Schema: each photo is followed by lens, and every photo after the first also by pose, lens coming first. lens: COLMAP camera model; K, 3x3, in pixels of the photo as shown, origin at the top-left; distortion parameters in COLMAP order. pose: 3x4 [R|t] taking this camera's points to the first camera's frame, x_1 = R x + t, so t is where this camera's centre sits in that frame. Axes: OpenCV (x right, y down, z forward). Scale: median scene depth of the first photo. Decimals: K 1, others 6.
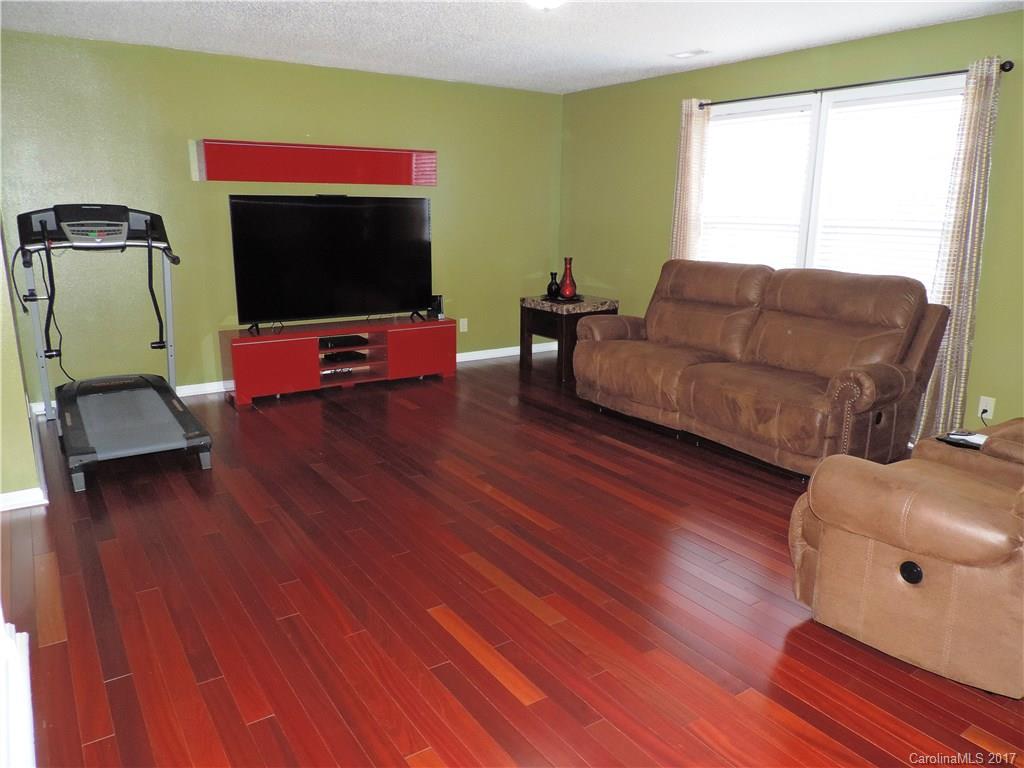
lens RADIAL K [[729.0, 0, 512.0], [0, 729.0, 384.0], [0, 0, 1]] dist [-0.017607, -0.002358]
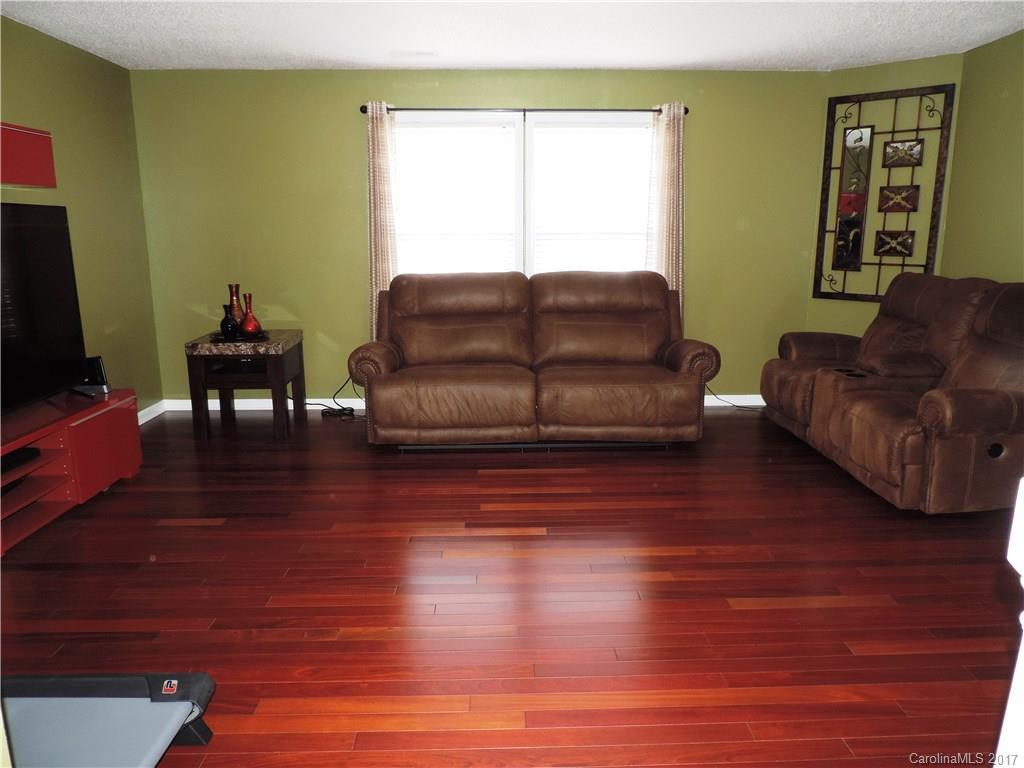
lens RADIAL K [[729.0, 0, 512.0], [0, 729.0, 384.0], [0, 0, 1]] dist [-0.017607, -0.002358]
pose [[0.545805, -0.187555, 0.816651, -0.474099], [0.205031, 0.974893, 0.086866, -0.086825], [-0.812440, 0.120026, 0.570556, 0.374408]]
